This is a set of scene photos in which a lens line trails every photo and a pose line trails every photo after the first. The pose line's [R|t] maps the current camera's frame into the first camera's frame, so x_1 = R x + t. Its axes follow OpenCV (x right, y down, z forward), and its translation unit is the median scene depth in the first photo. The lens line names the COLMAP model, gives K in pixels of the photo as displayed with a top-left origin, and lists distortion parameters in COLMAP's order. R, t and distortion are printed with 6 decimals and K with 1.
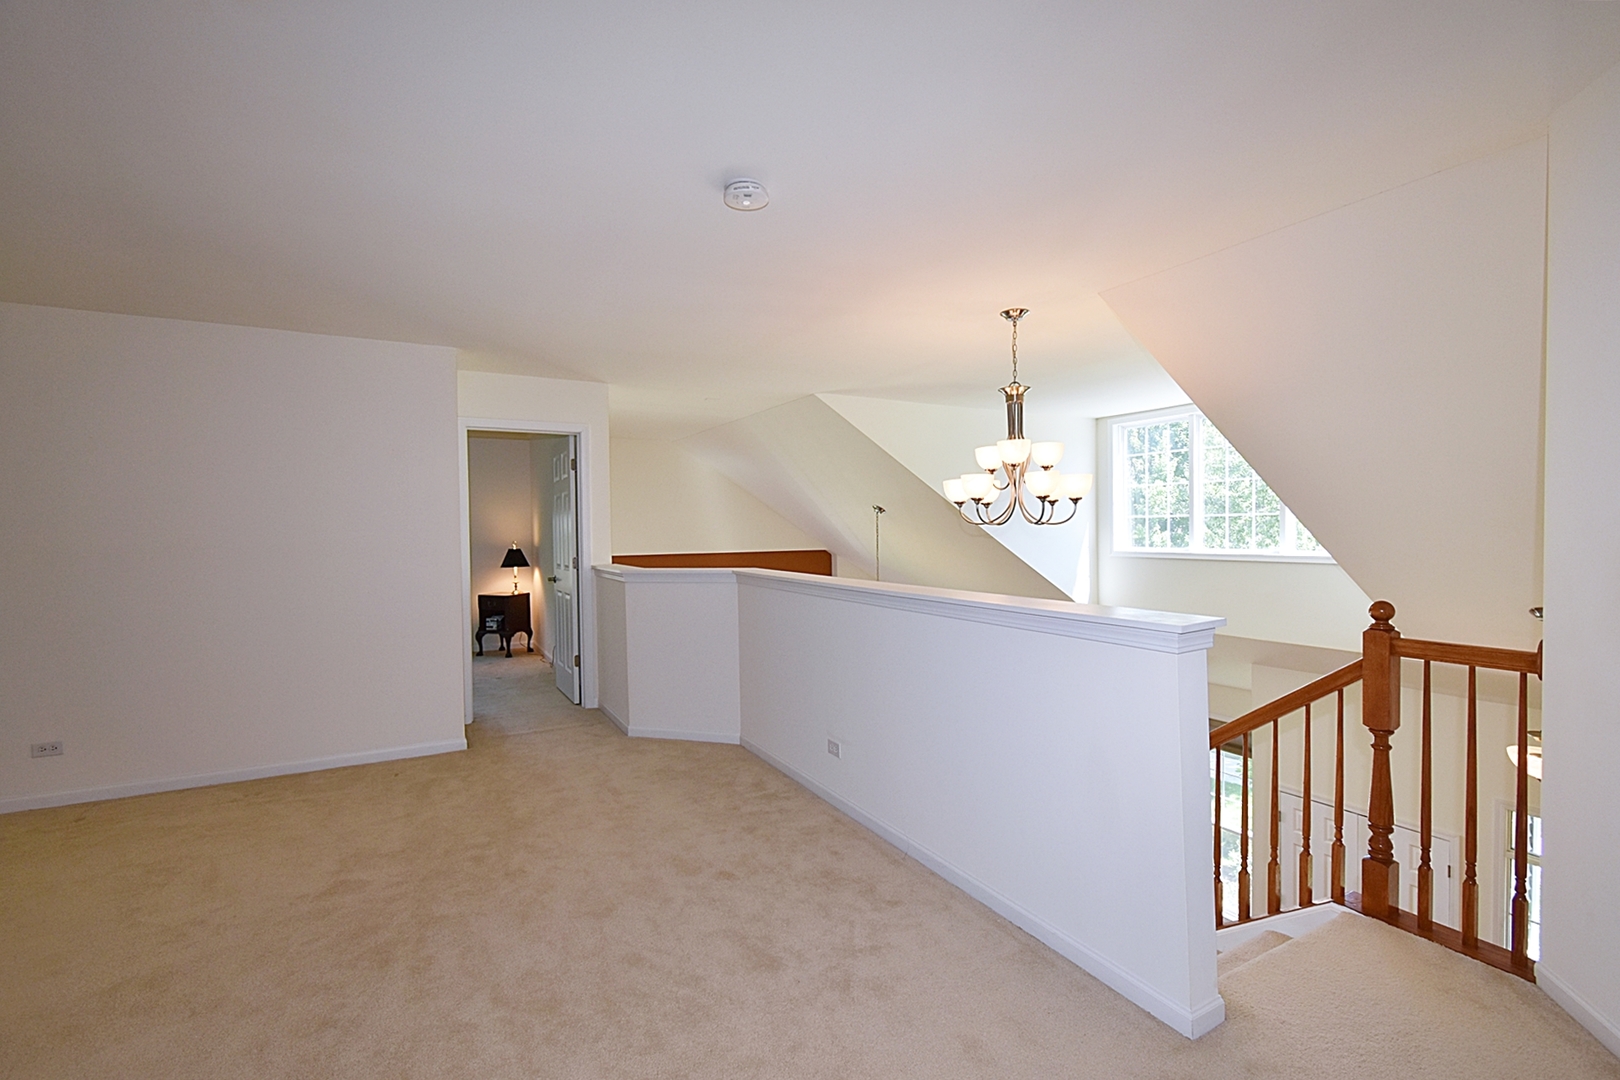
lens RADIAL K [[712.7, 0, 811.2], [0, 712.7, 546.9], [0, 0, 1]] dist [-0.000927, -0.000569]
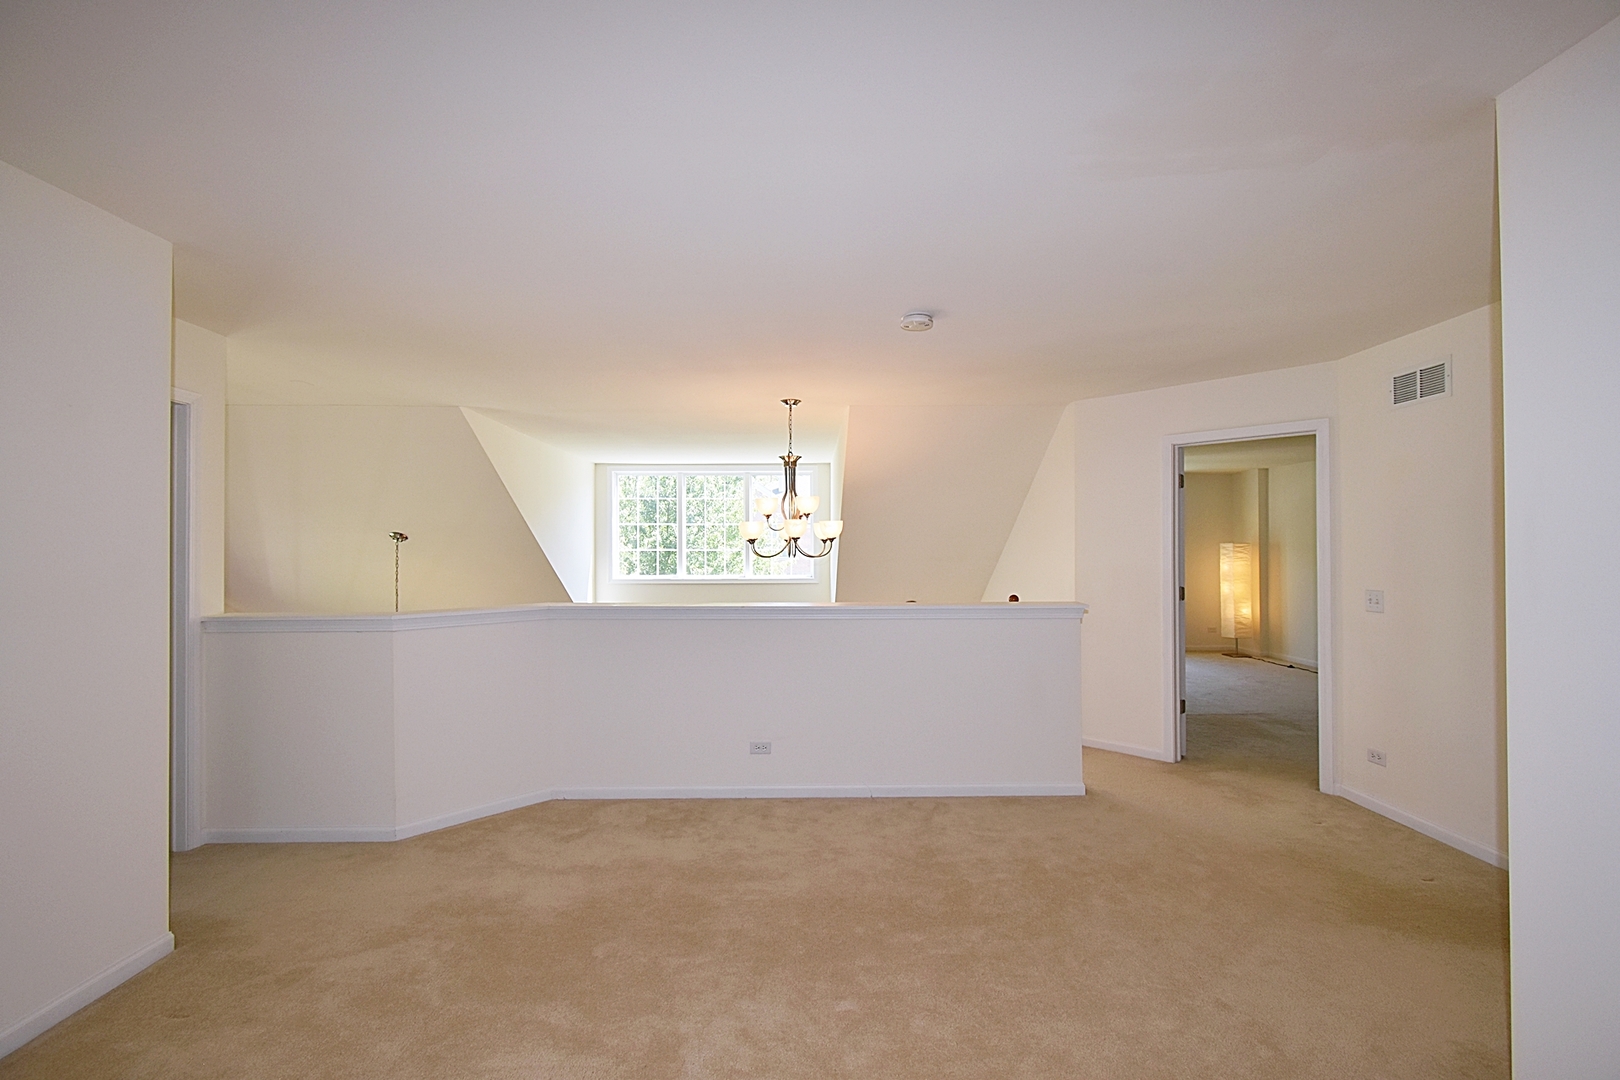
lens RADIAL K [[712.7, 0, 811.2], [0, 712.7, 546.9], [0, 0, 1]] dist [-0.000927, -0.000569]
pose [[0.469082, 0.018408, 0.882963, -0.742691], [0.020286, 0.999294, -0.031610, -0.006475], [-0.882921, 0.032739, 0.468378, 0.278634]]
